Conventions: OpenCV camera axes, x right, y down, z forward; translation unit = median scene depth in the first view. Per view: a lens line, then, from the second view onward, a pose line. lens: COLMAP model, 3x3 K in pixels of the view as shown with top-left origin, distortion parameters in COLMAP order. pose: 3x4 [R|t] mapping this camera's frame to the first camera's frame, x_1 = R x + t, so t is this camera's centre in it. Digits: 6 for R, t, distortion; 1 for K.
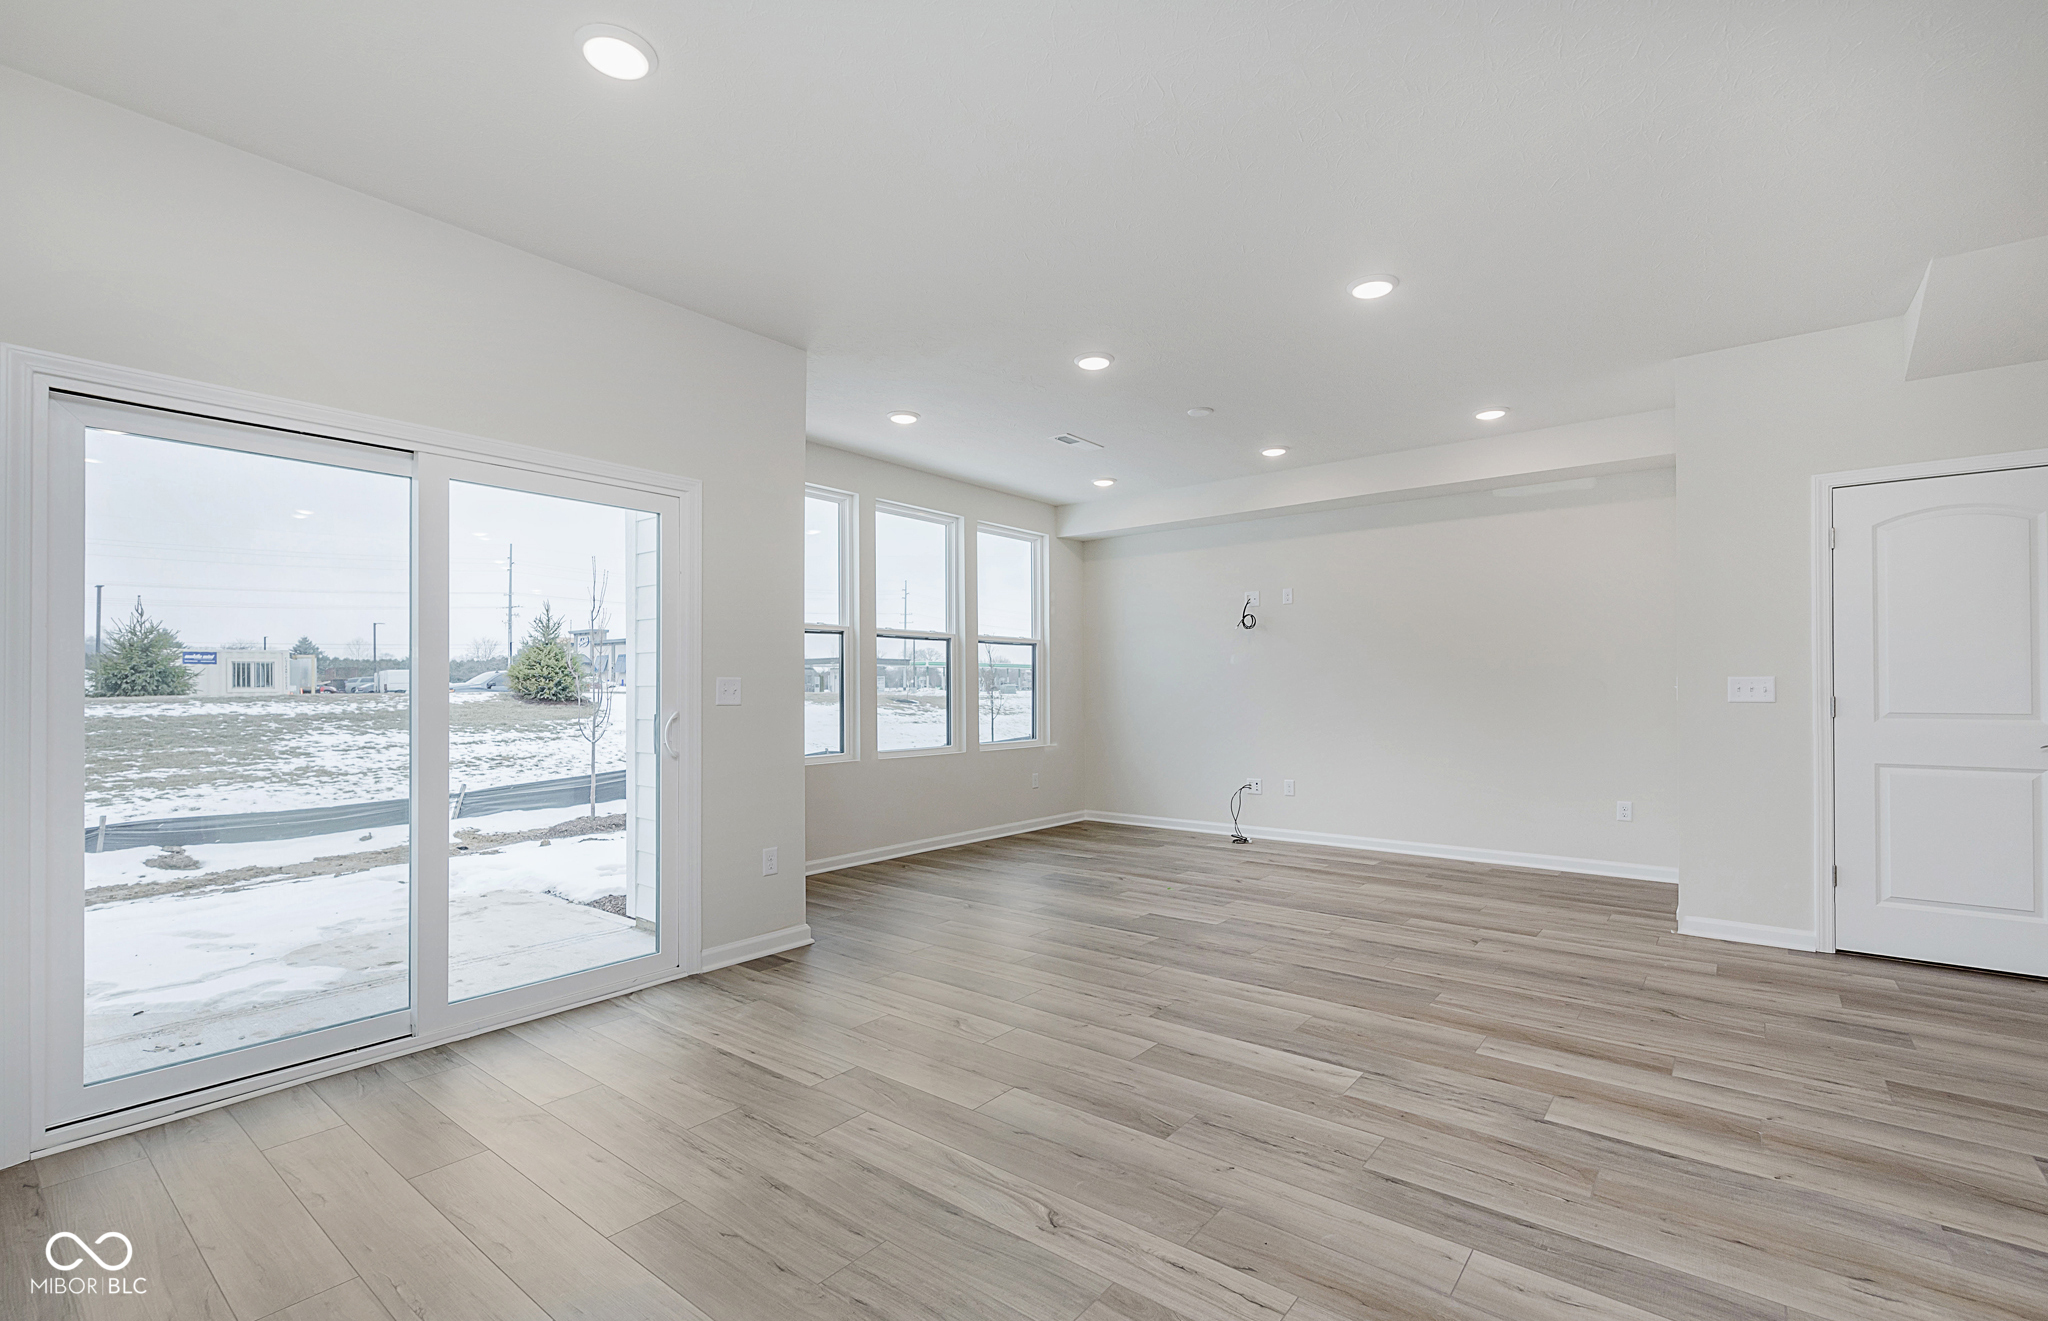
lens RADIAL K [[893.4, 0, 1039.0], [0, 893.4, 678.0], [0, 0, 1]] dist [0.003404, 0.000075]
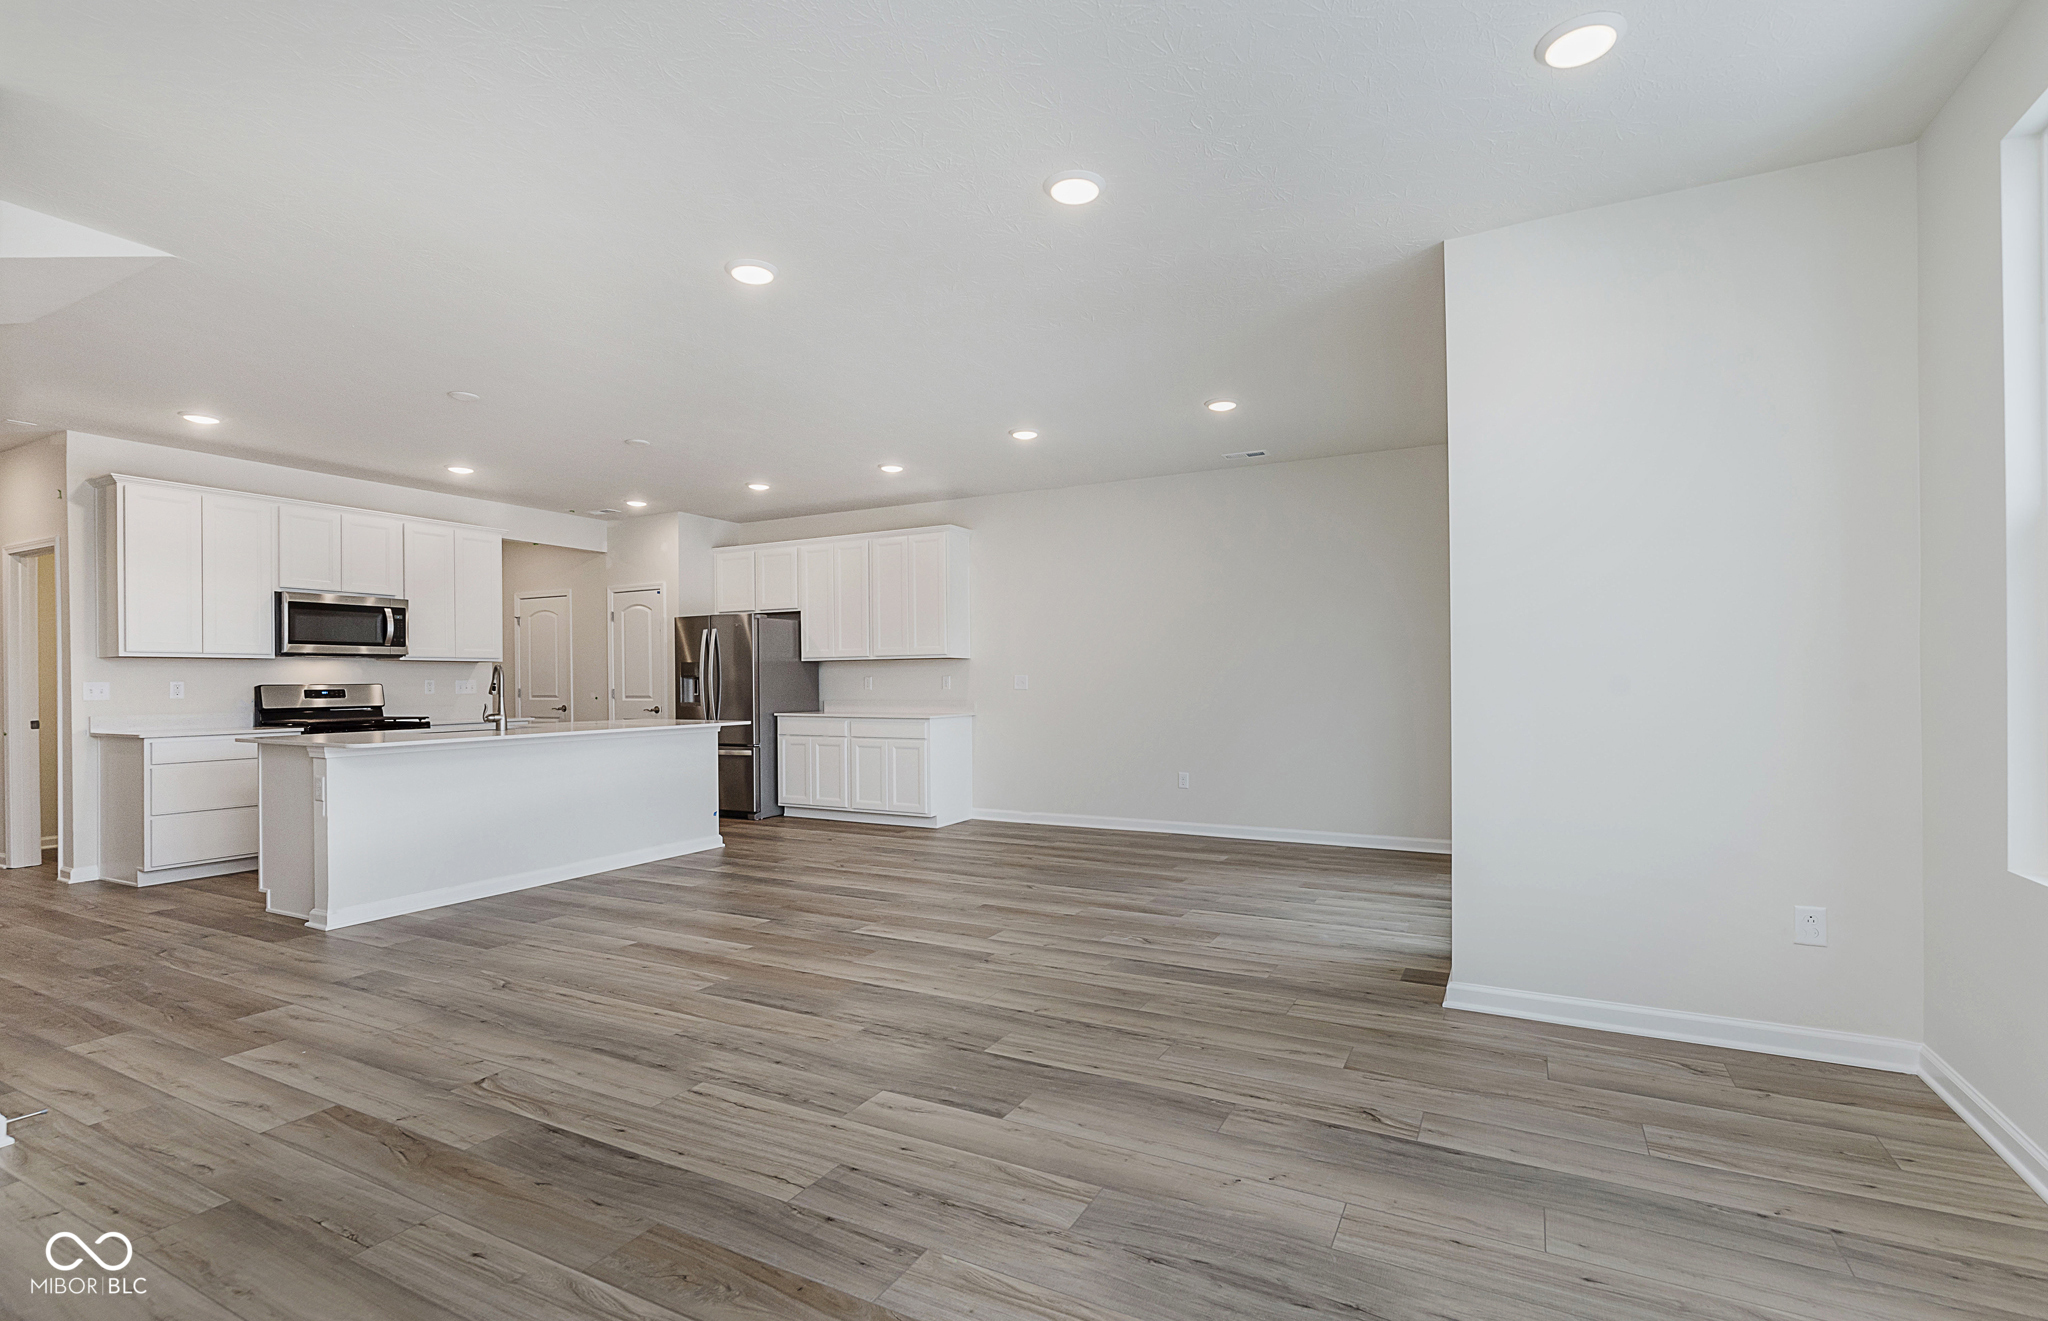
lens RADIAL K [[905.7, 0, 1075.7], [0, 905.7, 670.9], [0, 0, 1]] dist [0.001606, -0.007770]
pose [[-0.974172, 0.007446, -0.225686, 0.246928], [0.012500, 0.999702, -0.020971, 0.028882], [0.225463, -0.023250, -0.973974, 1.896960]]
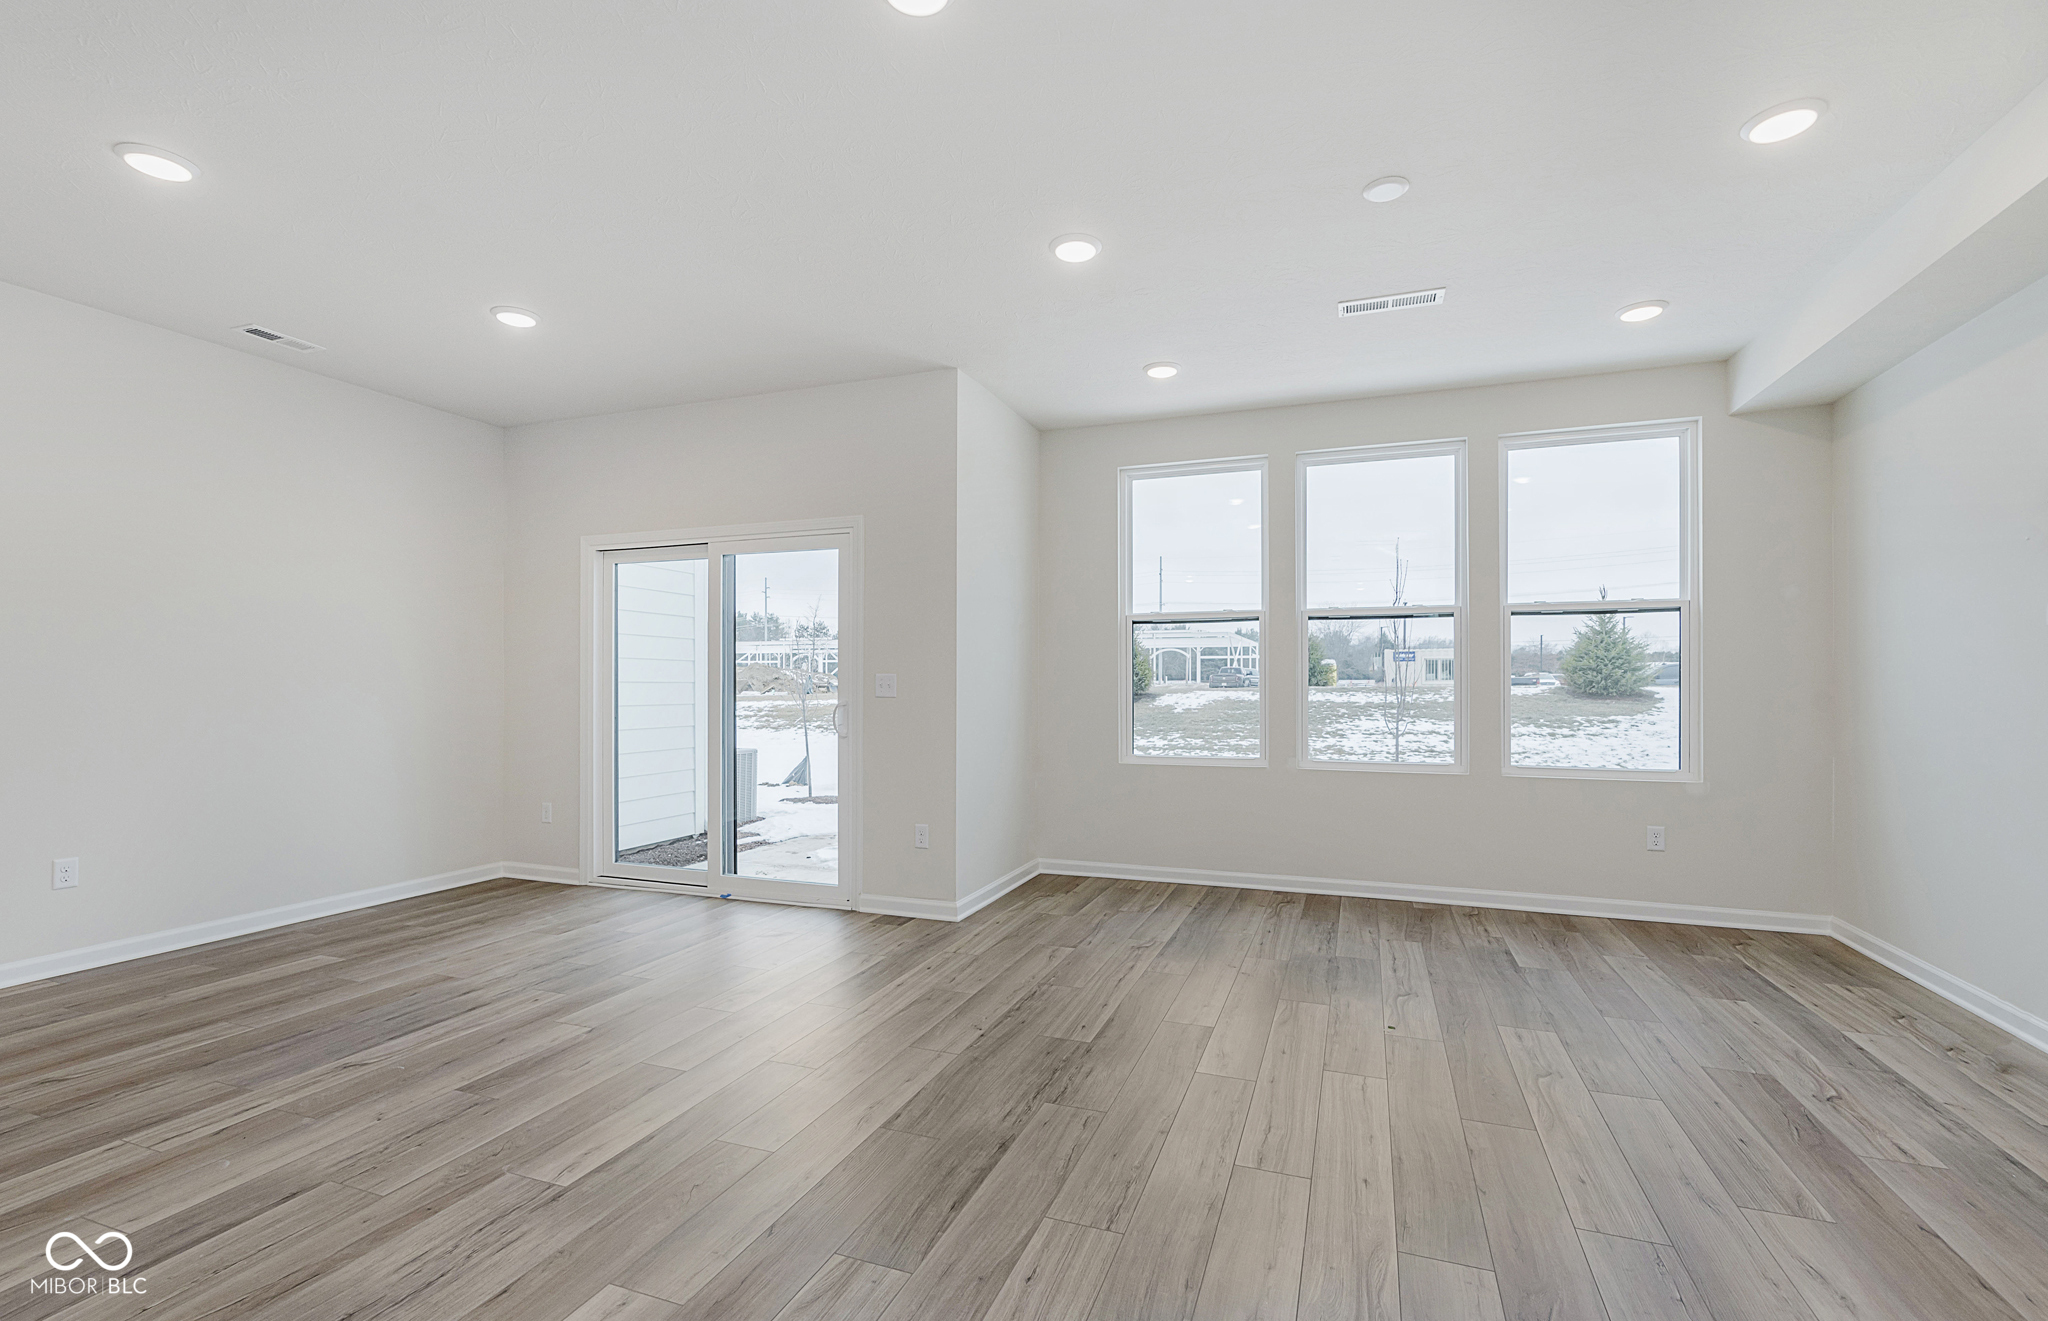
lens RADIAL K [[910.7, 0, 1011.3], [0, 910.7, 683.5], [0, 0, 1]] dist [0.000728, -0.000208]
pose [[0.303405, 0.004854, -0.952849, 0.890192], [0.007990, 0.999939, 0.007638, 0.008975], [0.952828, -0.009931, 0.303347, 0.830376]]
